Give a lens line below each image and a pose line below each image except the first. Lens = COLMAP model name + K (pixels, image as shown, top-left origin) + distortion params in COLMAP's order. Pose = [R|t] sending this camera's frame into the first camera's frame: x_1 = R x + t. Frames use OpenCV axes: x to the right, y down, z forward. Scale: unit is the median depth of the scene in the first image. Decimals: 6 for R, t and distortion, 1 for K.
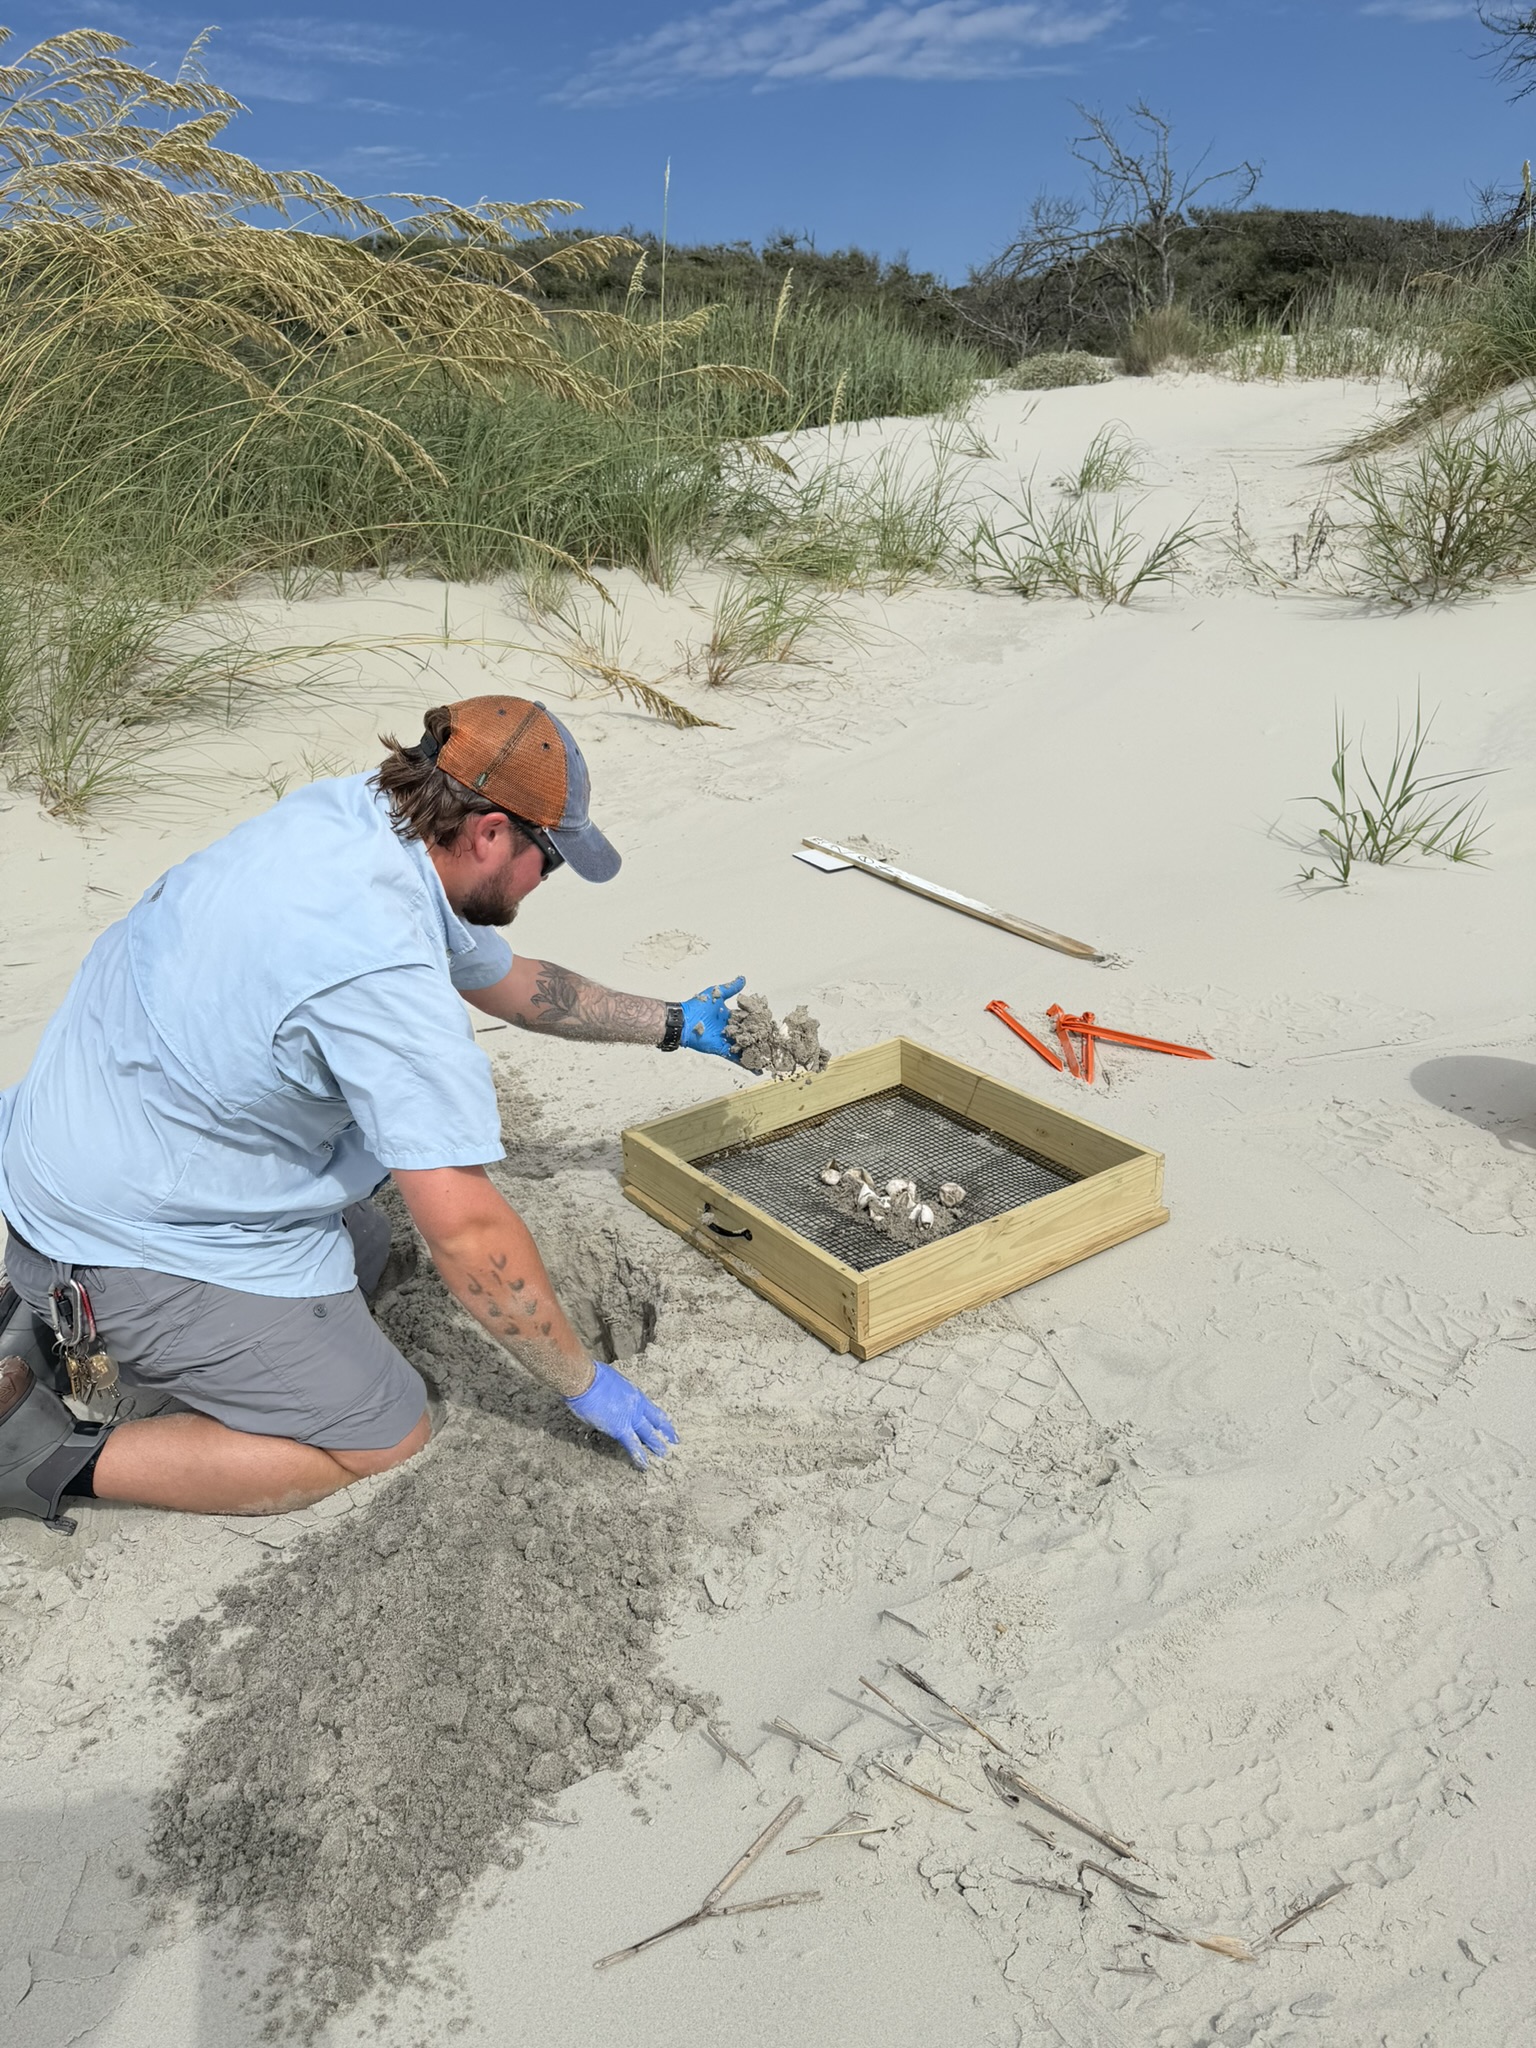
lens RADIAL K [[1439.7, 0, 768.0], [0, 1439.7, 1024.0], [0, 0, 1]] dist [0.056915, -0.081132]
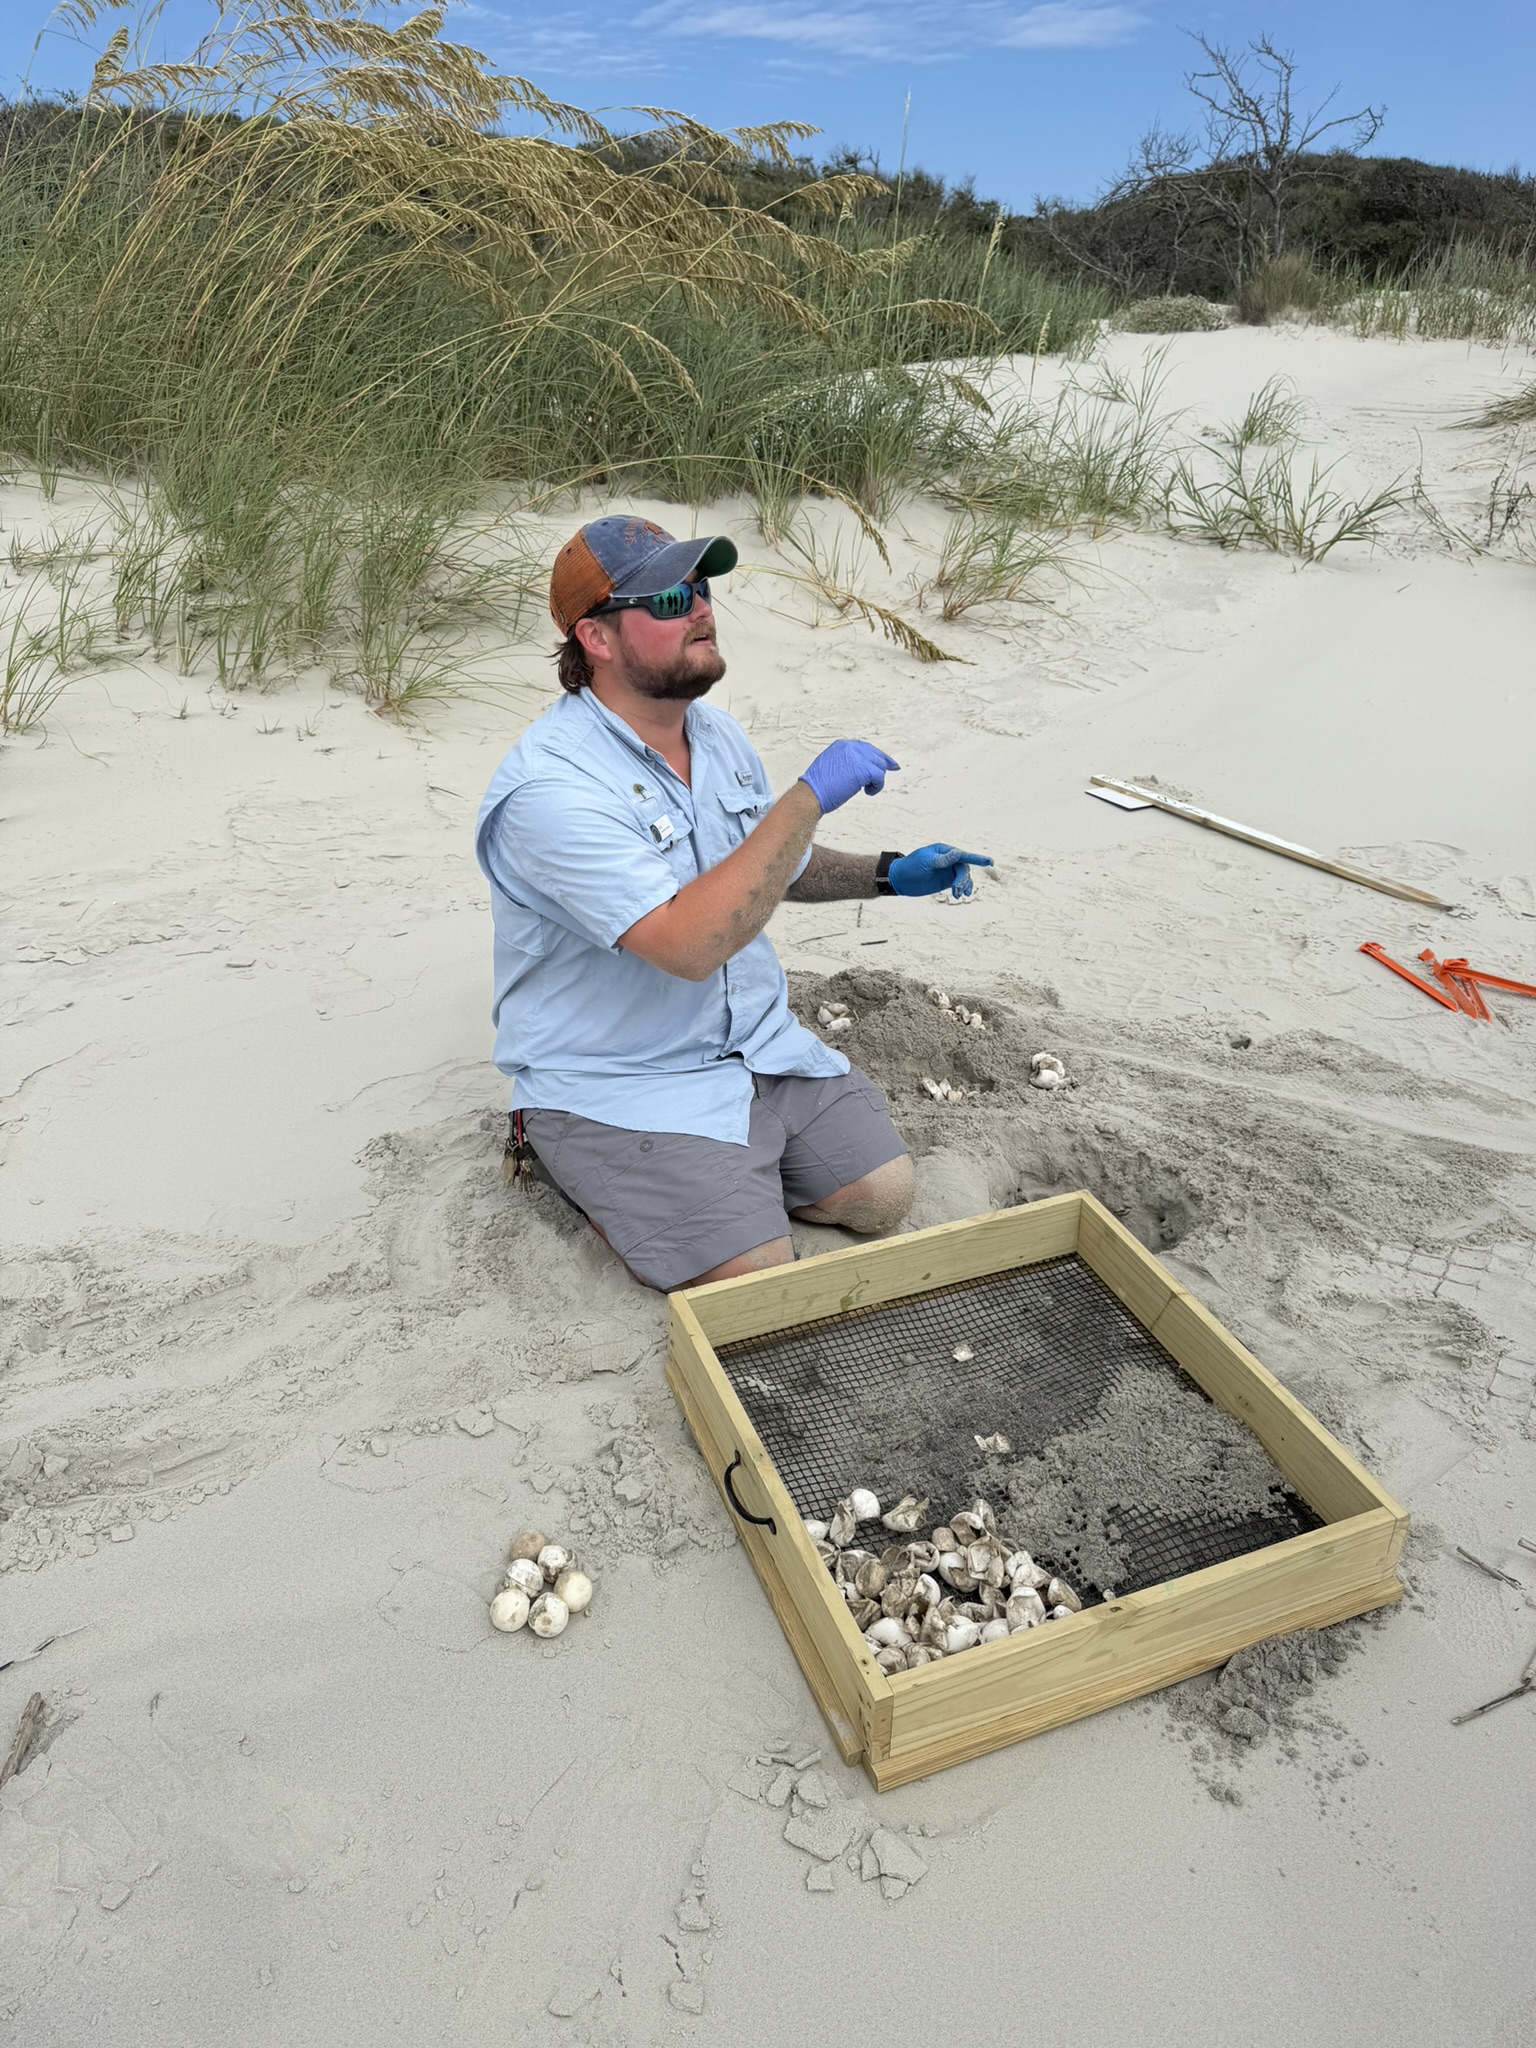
lens RADIAL K [[1452.9, 0, 757.1], [0, 1452.9, 1021.8], [0, 0, 1]] dist [0.039800, -0.055792]
pose [[0.998313, 0.057928, -0.003847, -0.201597], [-0.057722, 0.997493, 0.040927, 0.016960], [0.006208, -0.040636, 0.999155, -0.049590]]
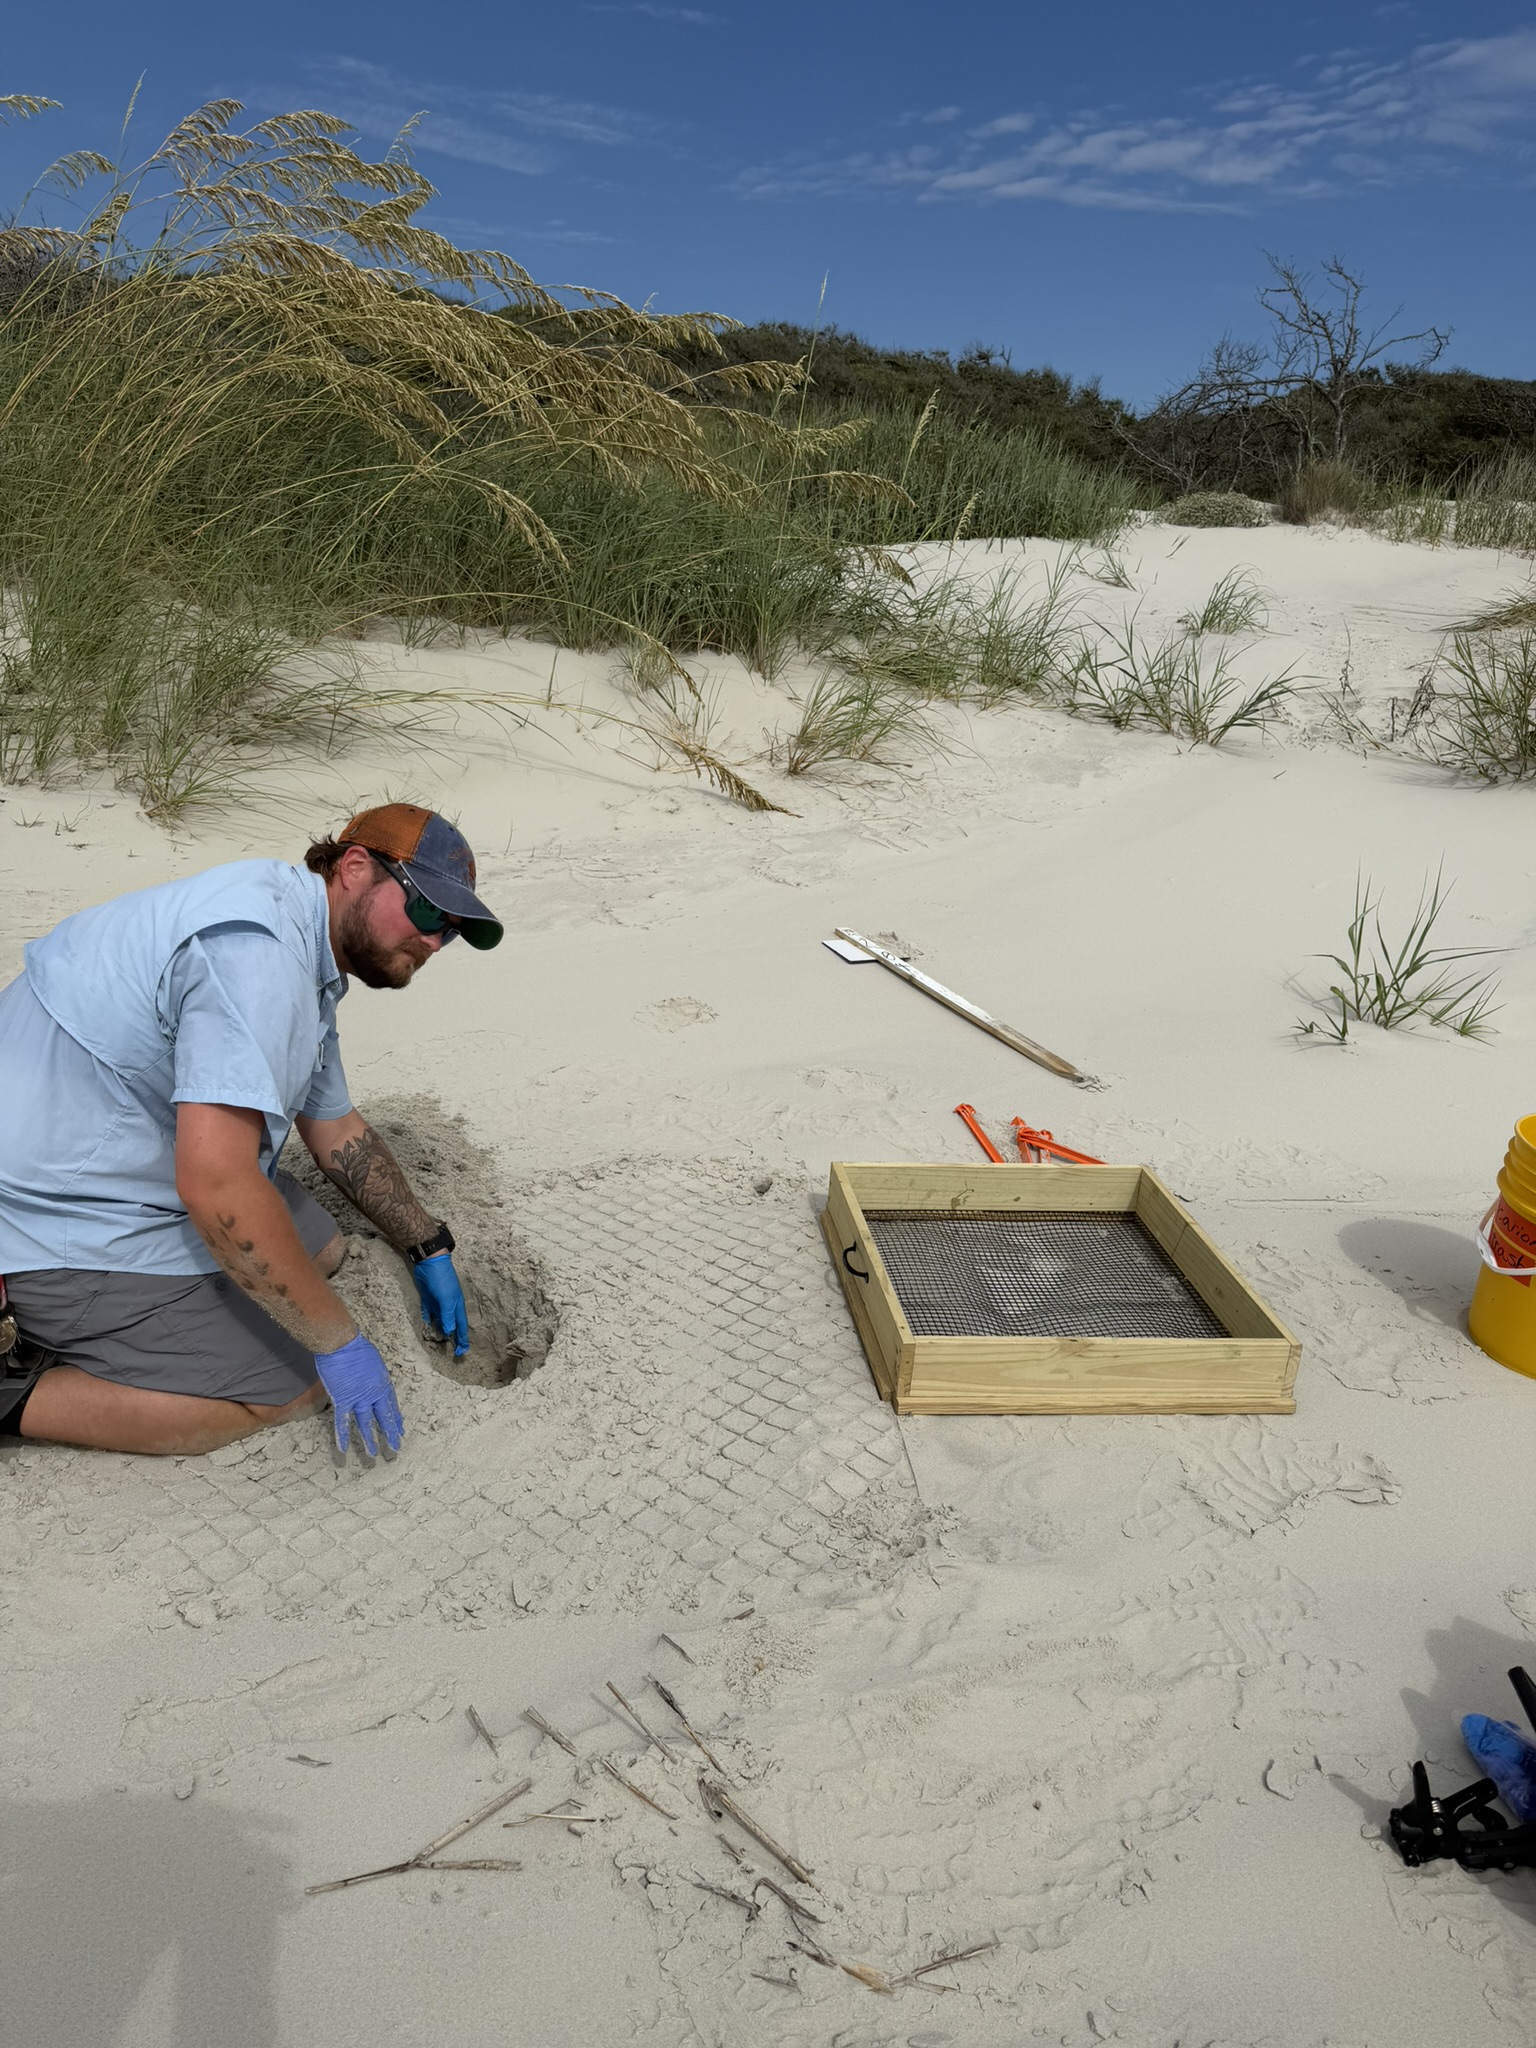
lens RADIAL K [[1432.4, 0, 772.7], [0, 1432.4, 1034.3], [0, 0, 1]] dist [0.075426, -0.110076]
pose [[0.988127, 0.136454, -0.070612, 0.063132], [-0.139722, 0.989231, -0.043594, -0.001383], [0.063903, 0.052942, 0.996551, -0.034777]]
